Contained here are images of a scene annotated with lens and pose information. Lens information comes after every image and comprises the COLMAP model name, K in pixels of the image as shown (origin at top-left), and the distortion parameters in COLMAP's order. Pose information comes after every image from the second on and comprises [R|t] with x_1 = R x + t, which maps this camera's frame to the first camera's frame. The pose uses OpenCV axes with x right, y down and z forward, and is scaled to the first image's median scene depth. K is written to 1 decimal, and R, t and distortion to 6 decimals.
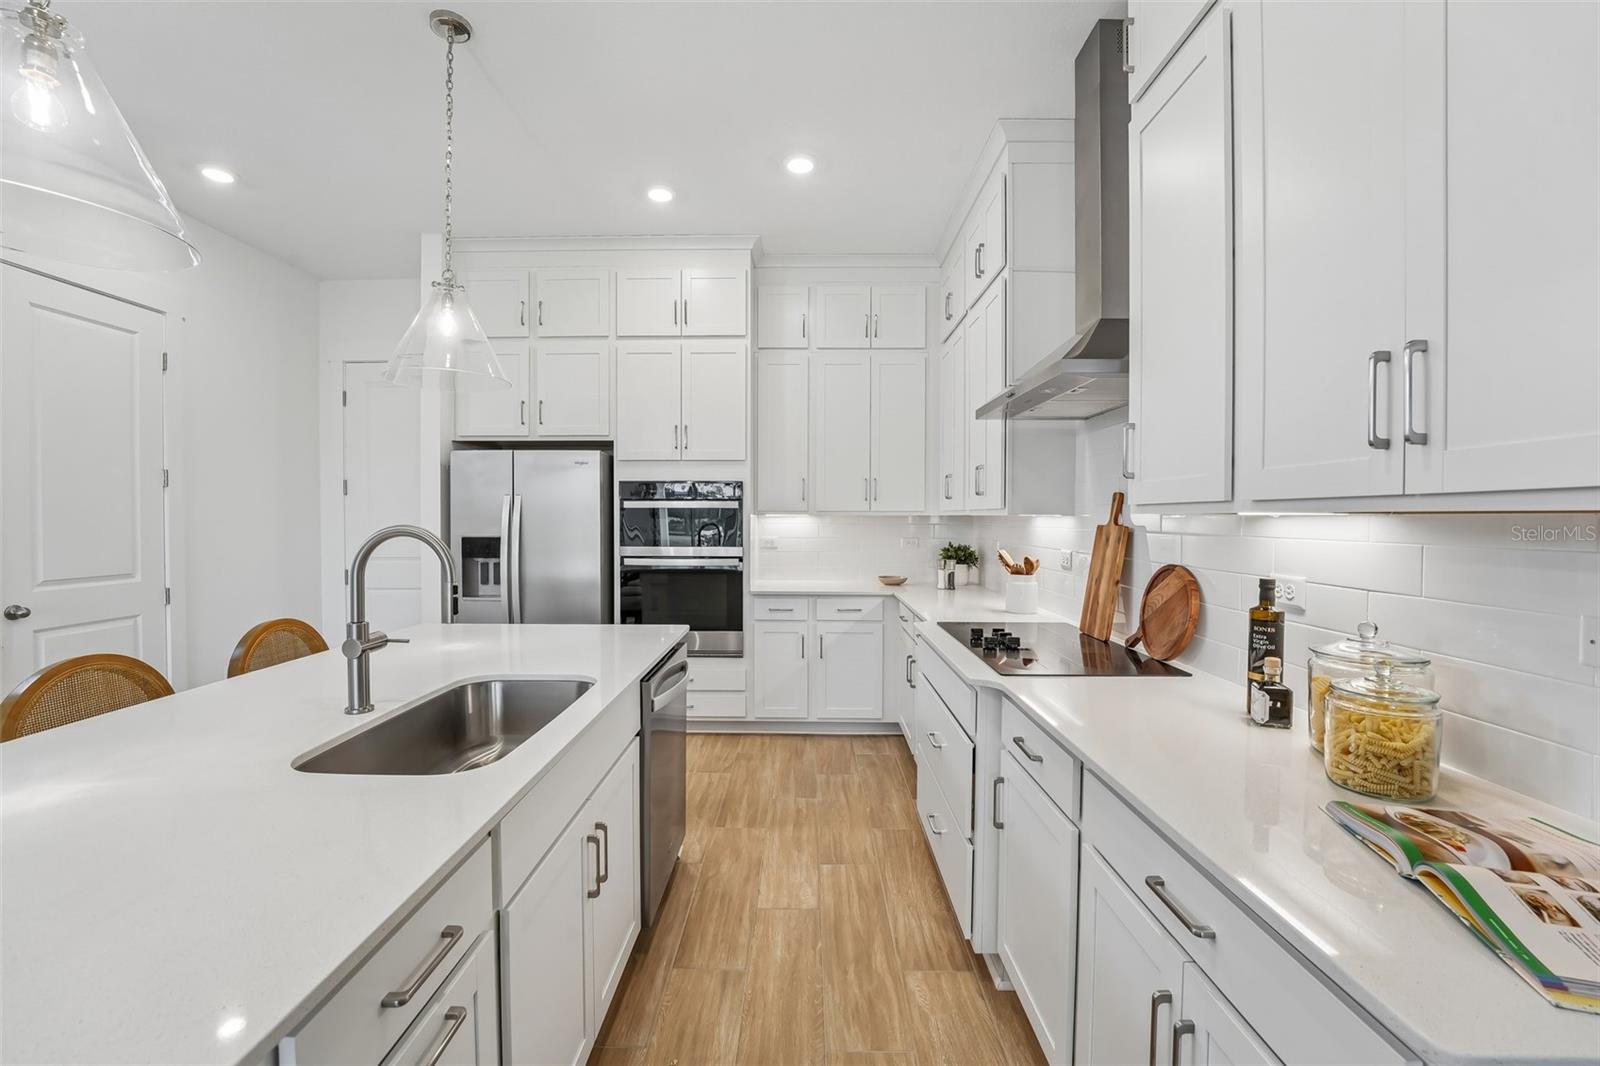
lens RADIAL K [[650.5, 0, 795.1], [0, 650.5, 524.9], [0, 0, 1]] dist [-0.025968, 0.002899]
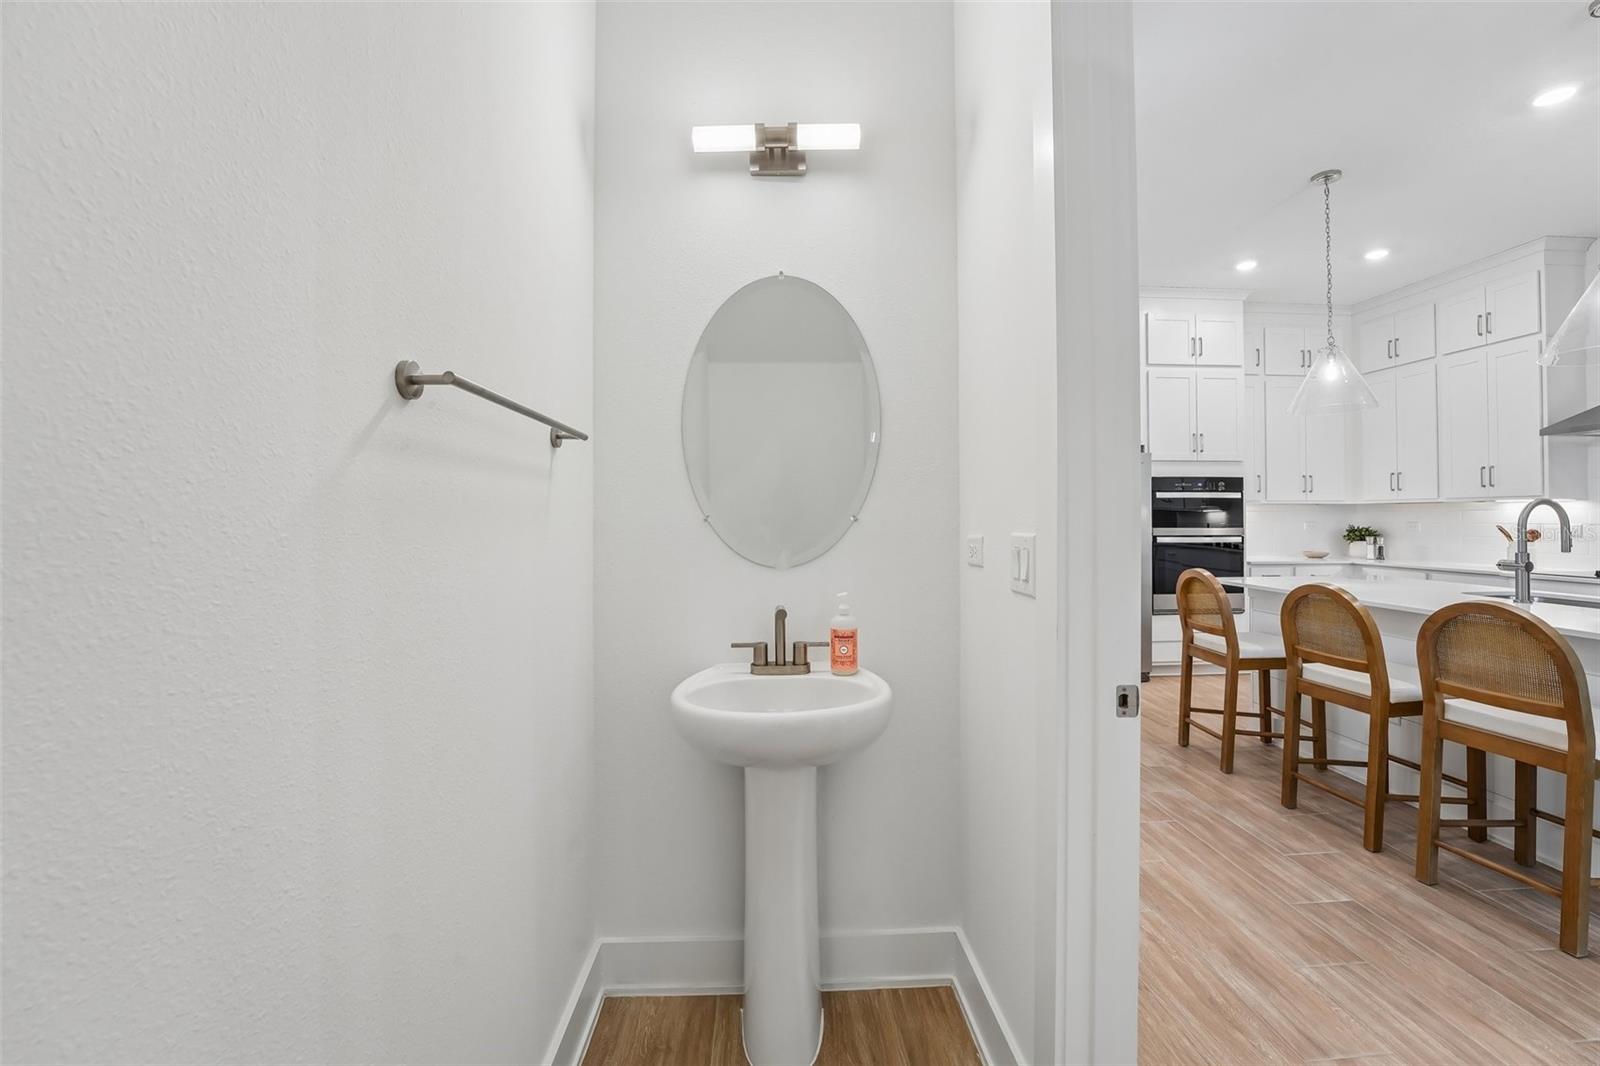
lens RADIAL K [[656.6, 0, 803.1], [0, 656.6, 512.9], [0, 0, 1]] dist [-0.023579, 0.000238]
pose [[0.997588, -0.001879, 0.069386, -1.348571], [0.003250, 0.999802, -0.019654, 0.034222], [-0.069336, 0.019832, 0.997396, -0.301147]]
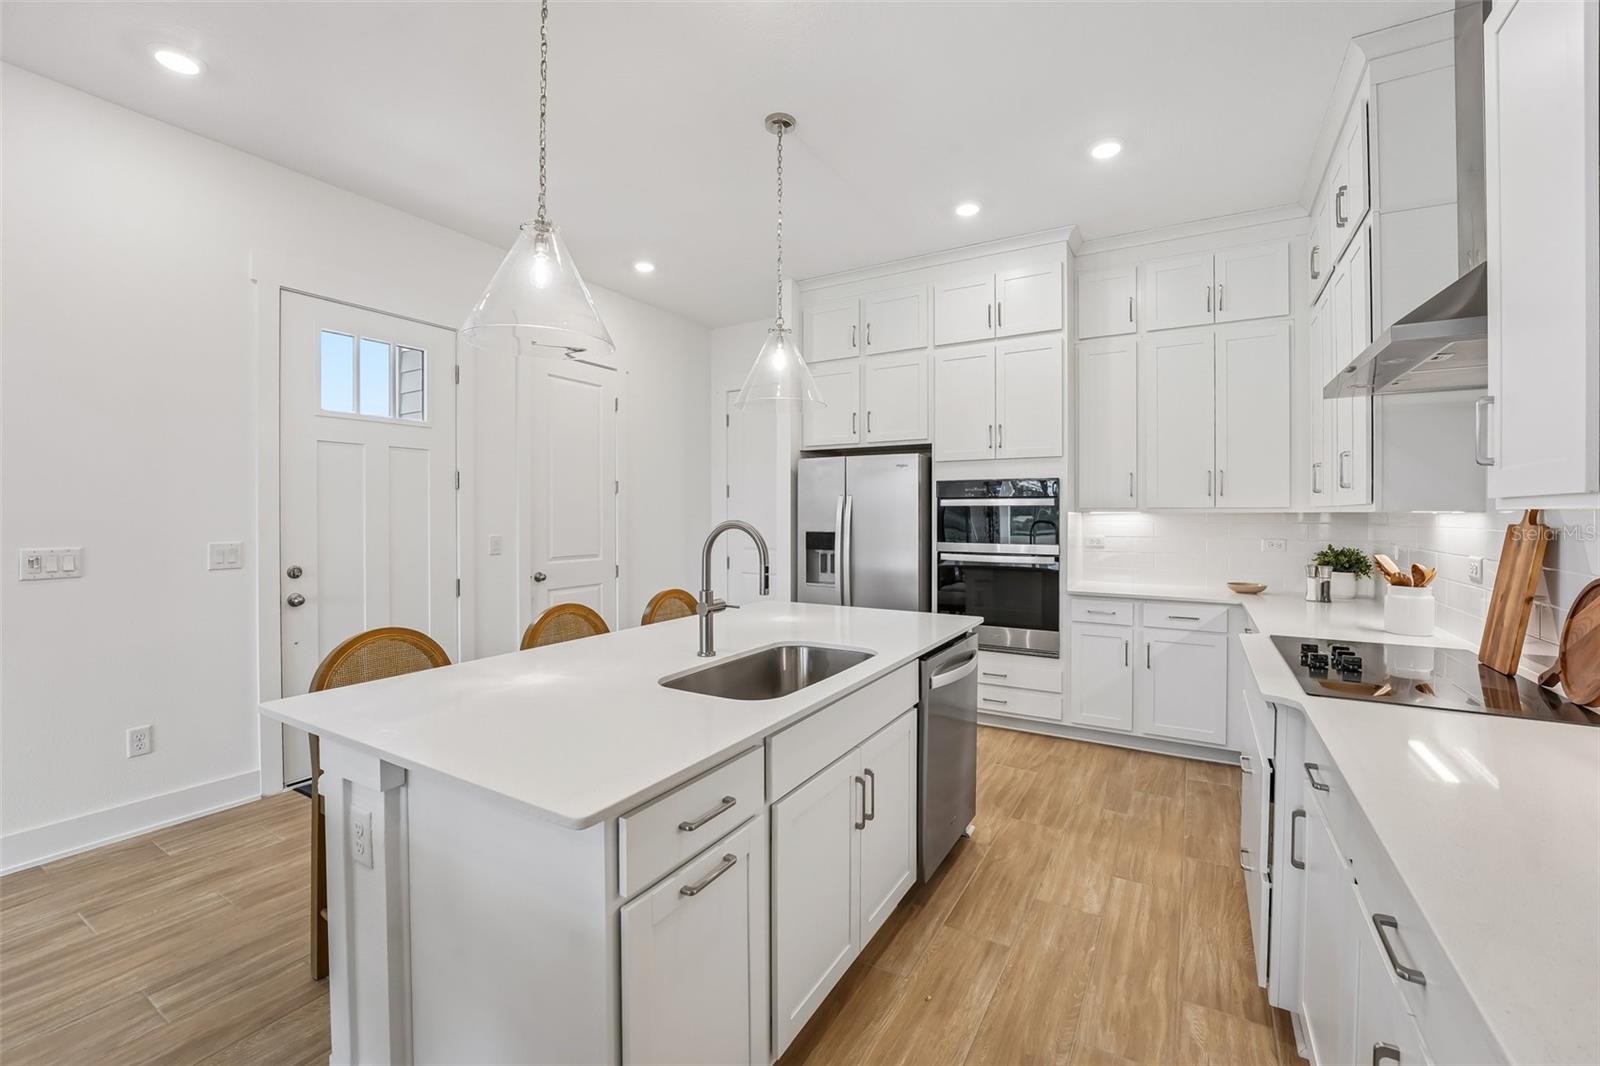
lens RADIAL K [[656.6, 0, 803.1], [0, 656.6, 512.9], [0, 0, 1]] dist [-0.023579, 0.000238]
pose [[0.868366, -0.001756, -0.495920, 0.094314], [-0.005790, 0.999890, -0.013680, 0.001332], [0.495889, 0.014751, 0.868260, -0.058131]]
